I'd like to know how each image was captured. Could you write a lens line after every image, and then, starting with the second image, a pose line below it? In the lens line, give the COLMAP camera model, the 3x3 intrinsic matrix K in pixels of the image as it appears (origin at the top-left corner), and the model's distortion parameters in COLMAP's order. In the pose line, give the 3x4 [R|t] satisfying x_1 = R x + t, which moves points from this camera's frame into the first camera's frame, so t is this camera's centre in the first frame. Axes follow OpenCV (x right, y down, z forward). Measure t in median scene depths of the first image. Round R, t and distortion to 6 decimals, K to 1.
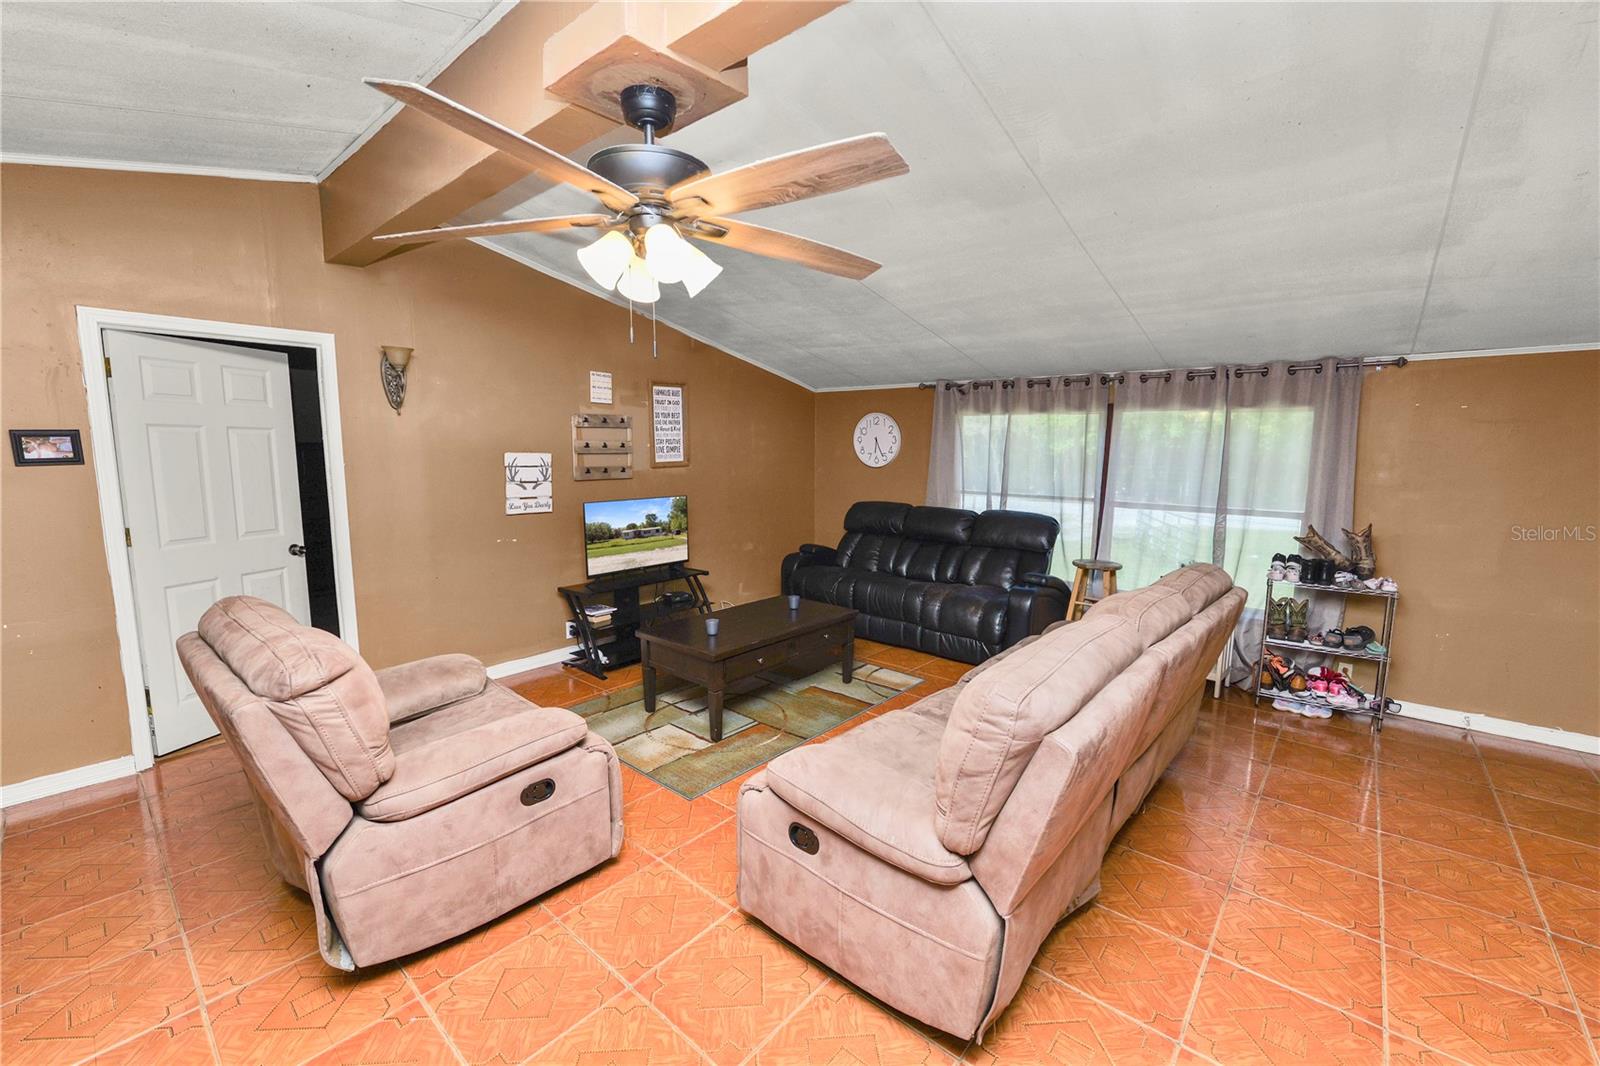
lens RADIAL K [[652.8, 0, 800.0], [0, 652.8, 533.0], [0, 0, 1]] dist [-0.011538, 0.000410]
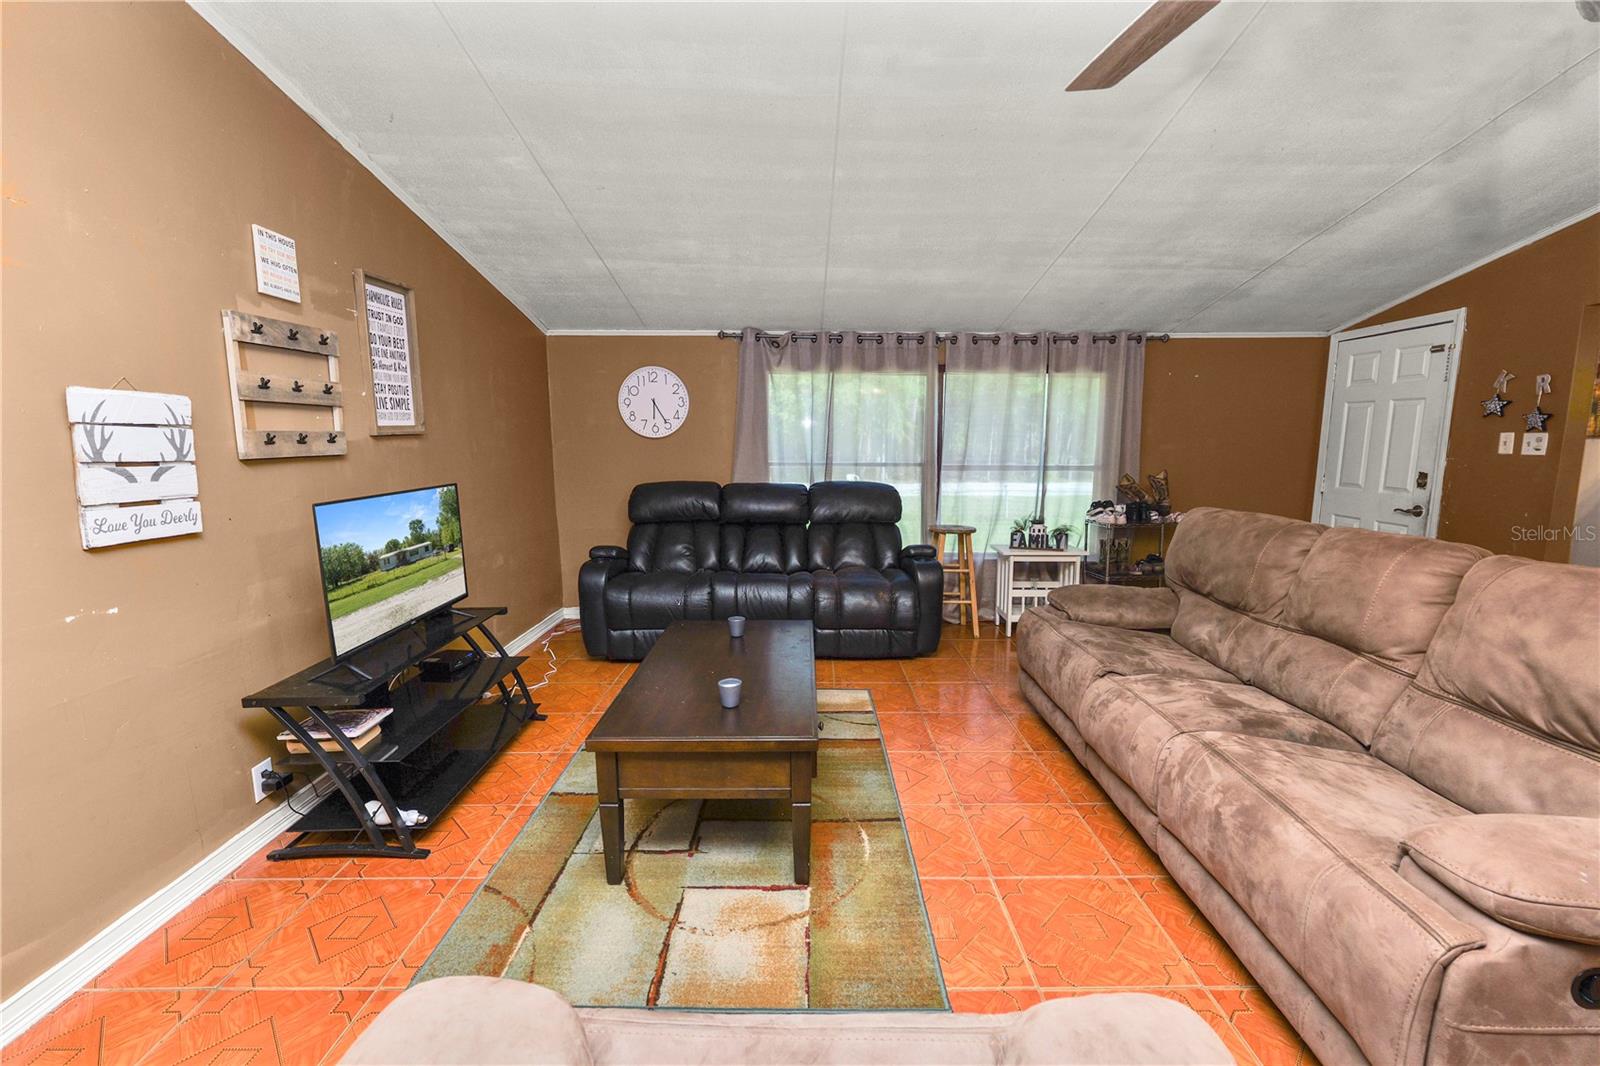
lens RADIAL K [[652.8, 0, 800.0], [0, 652.8, 533.0], [0, 0, 1]] dist [-0.011538, 0.000410]
pose [[0.756821, -0.102312, 0.645565, -0.341781], [0.090285, 0.994569, 0.051779, -0.017312], [-0.647357, 0.019098, 0.761948, 0.393549]]
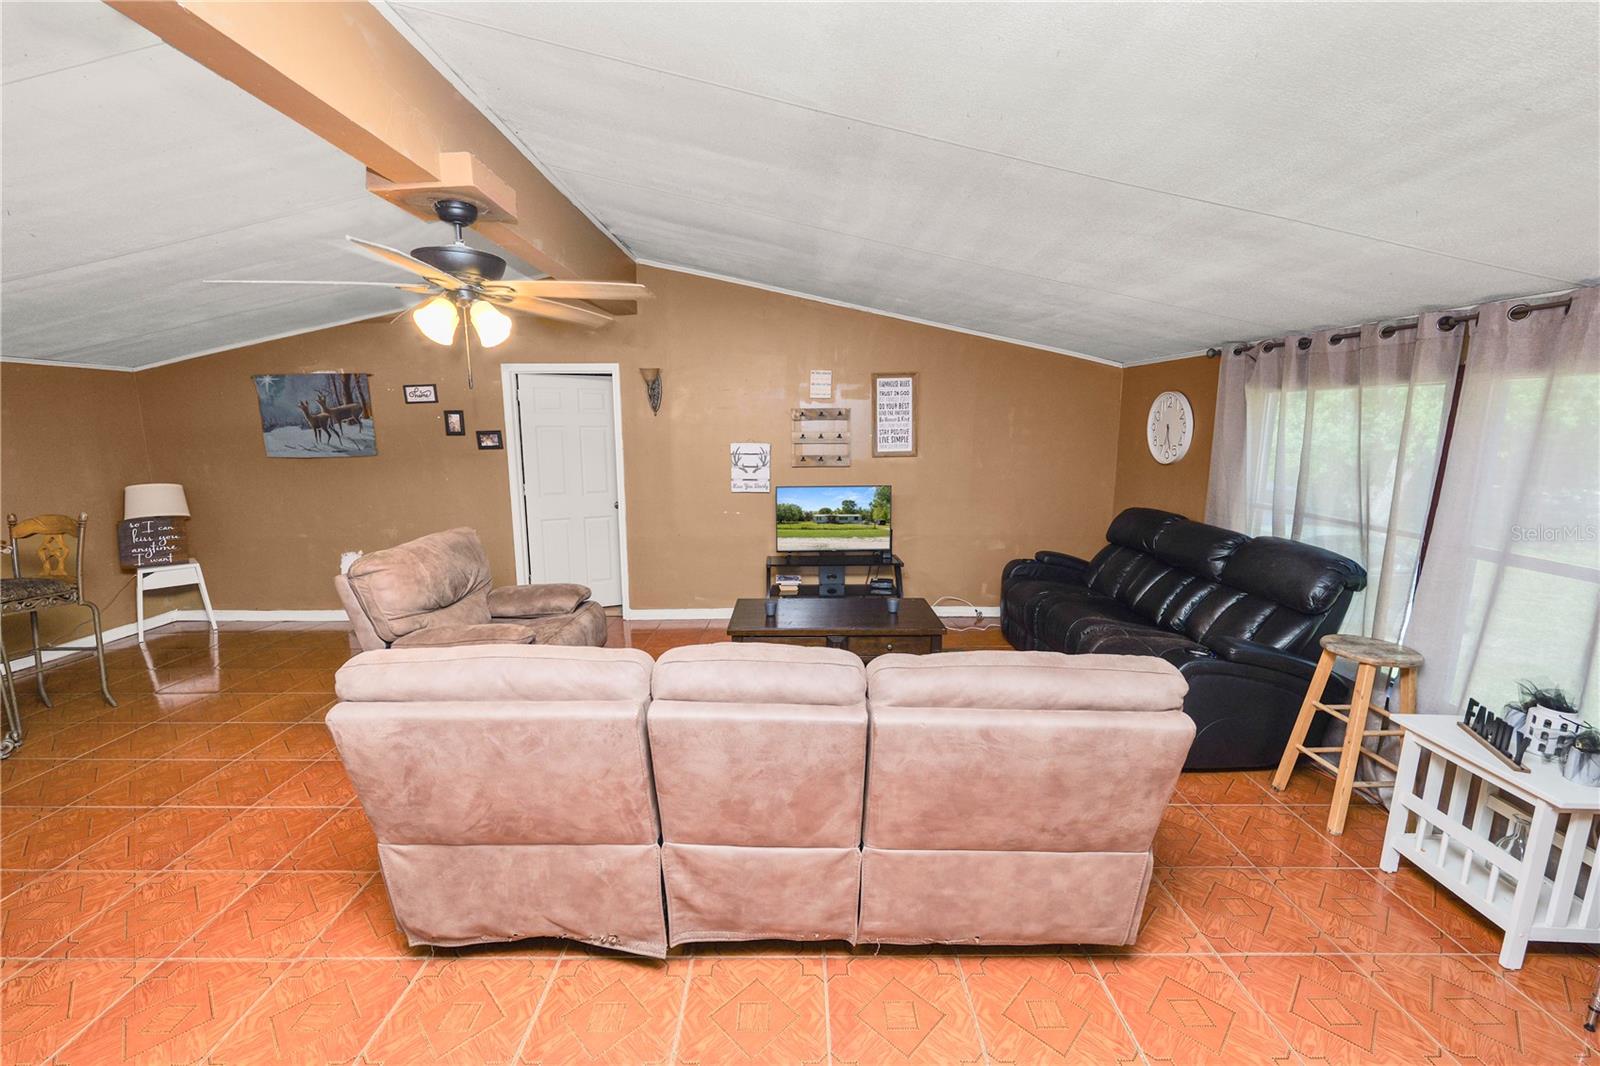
lens RADIAL K [[652.8, 0, 800.0], [0, 652.8, 533.0], [0, 0, 1]] dist [-0.011538, 0.000410]
pose [[0.660759, 0.114996, -0.741737, 0.527085], [-0.090710, 0.993185, 0.073174, -0.049050], [0.745097, 0.018932, 0.666688, 0.236260]]
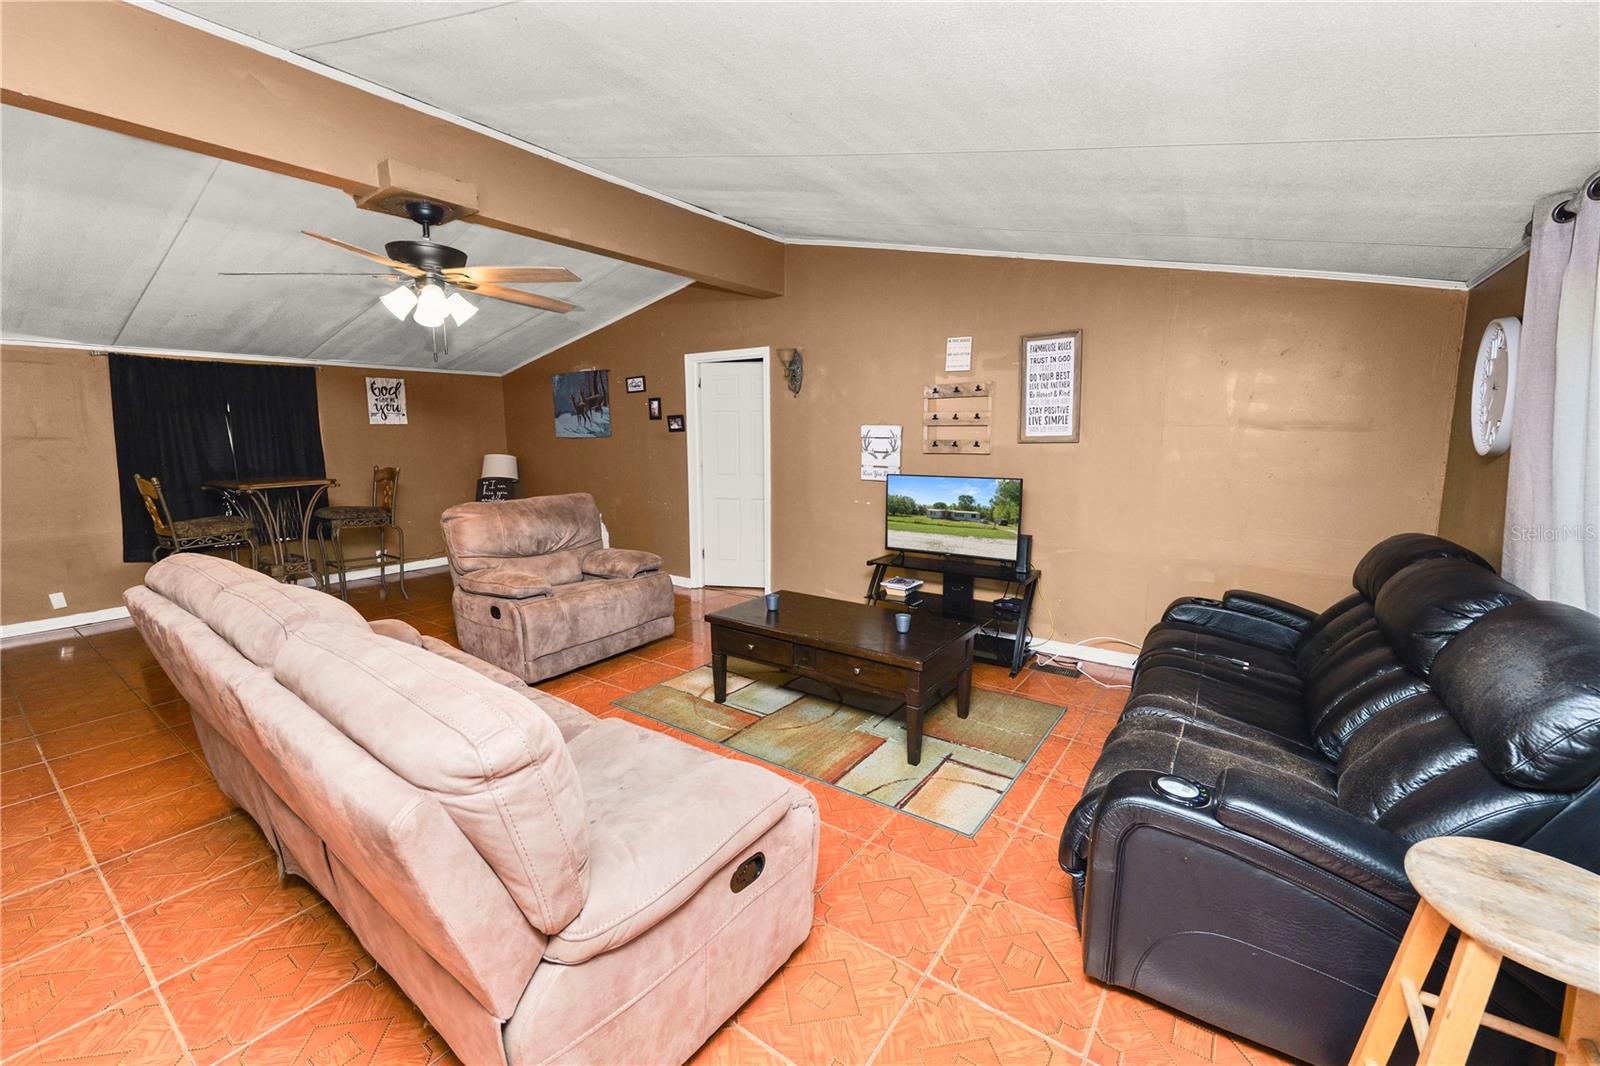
lens RADIAL K [[651.0, 0, 800.8], [0, 651.0, 525.7], [0, 0, 1]] dist [-0.012178, 0.000435]
pose [[0.098228, 0.138012, -0.985548, 0.613659], [-0.125954, 0.984097, 0.125255, -0.071053], [0.987161, 0.111830, 0.114049, 0.702391]]
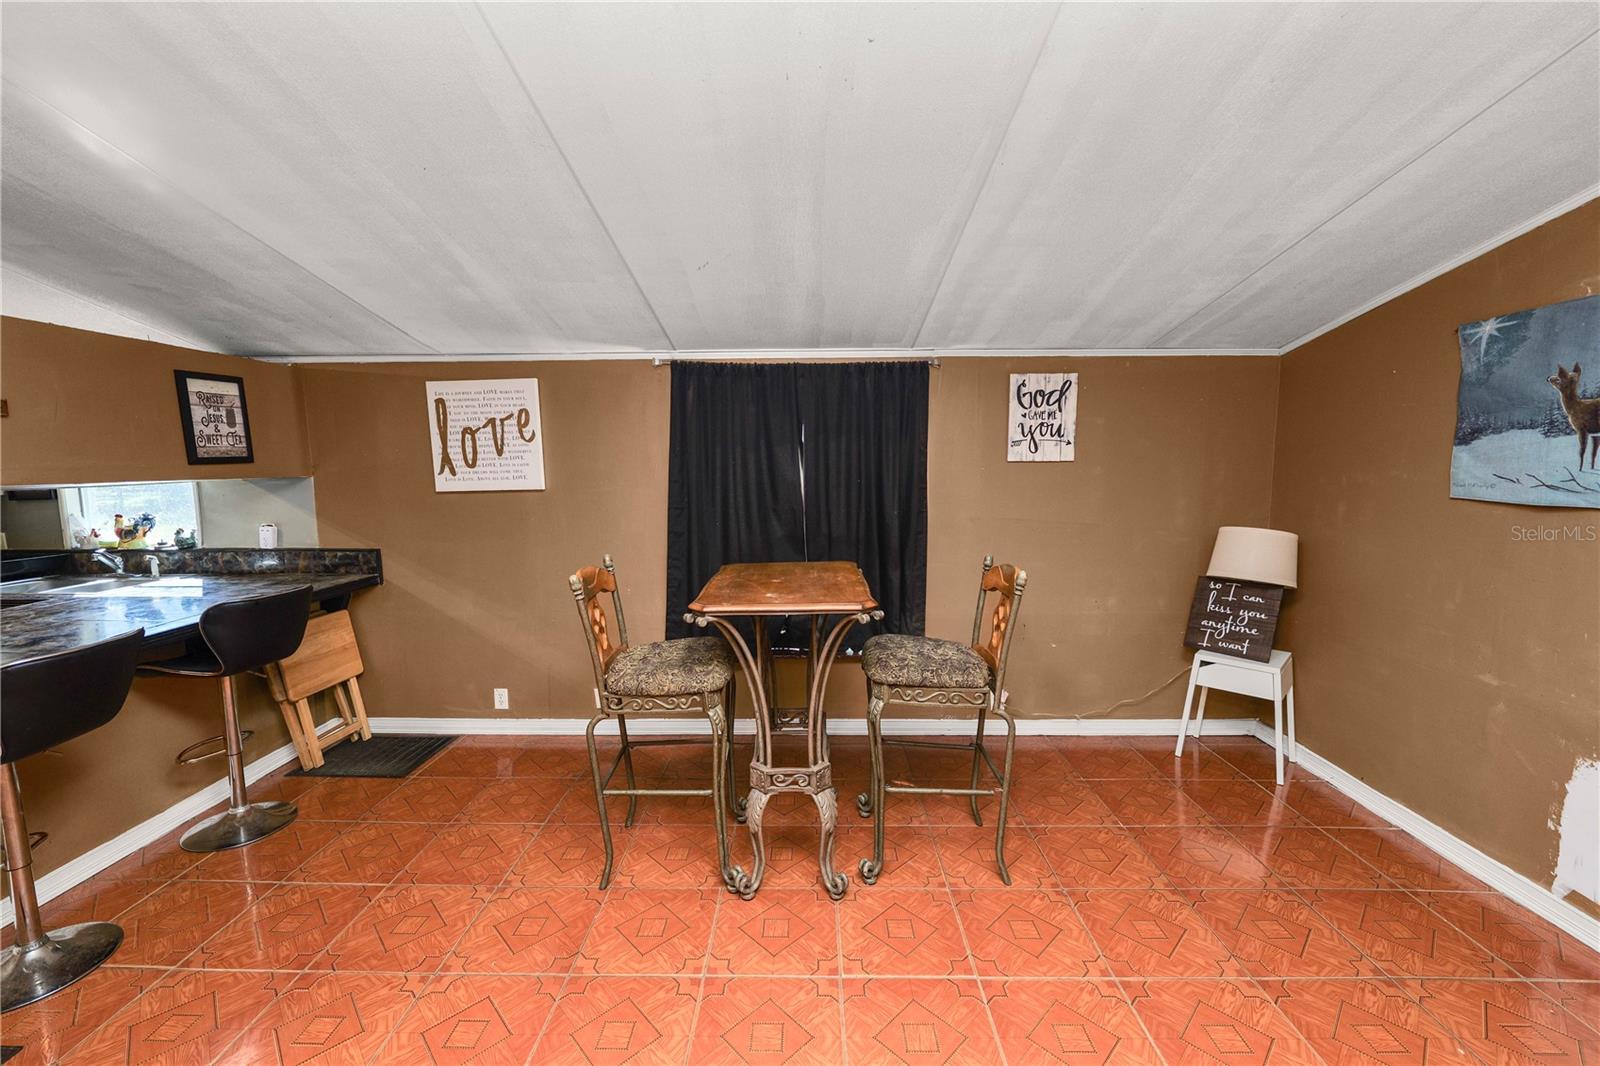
lens RADIAL K [[652.8, 0, 800.0], [0, 652.8, 533.0], [0, 0, 1]] dist [-0.011538, 0.000410]
pose [[-0.763581, 0.073702, -0.641492, -0.188967], [-0.081640, 0.974473, 0.209137, -0.052595], [0.640530, 0.212064, -0.738072, 0.350314]]
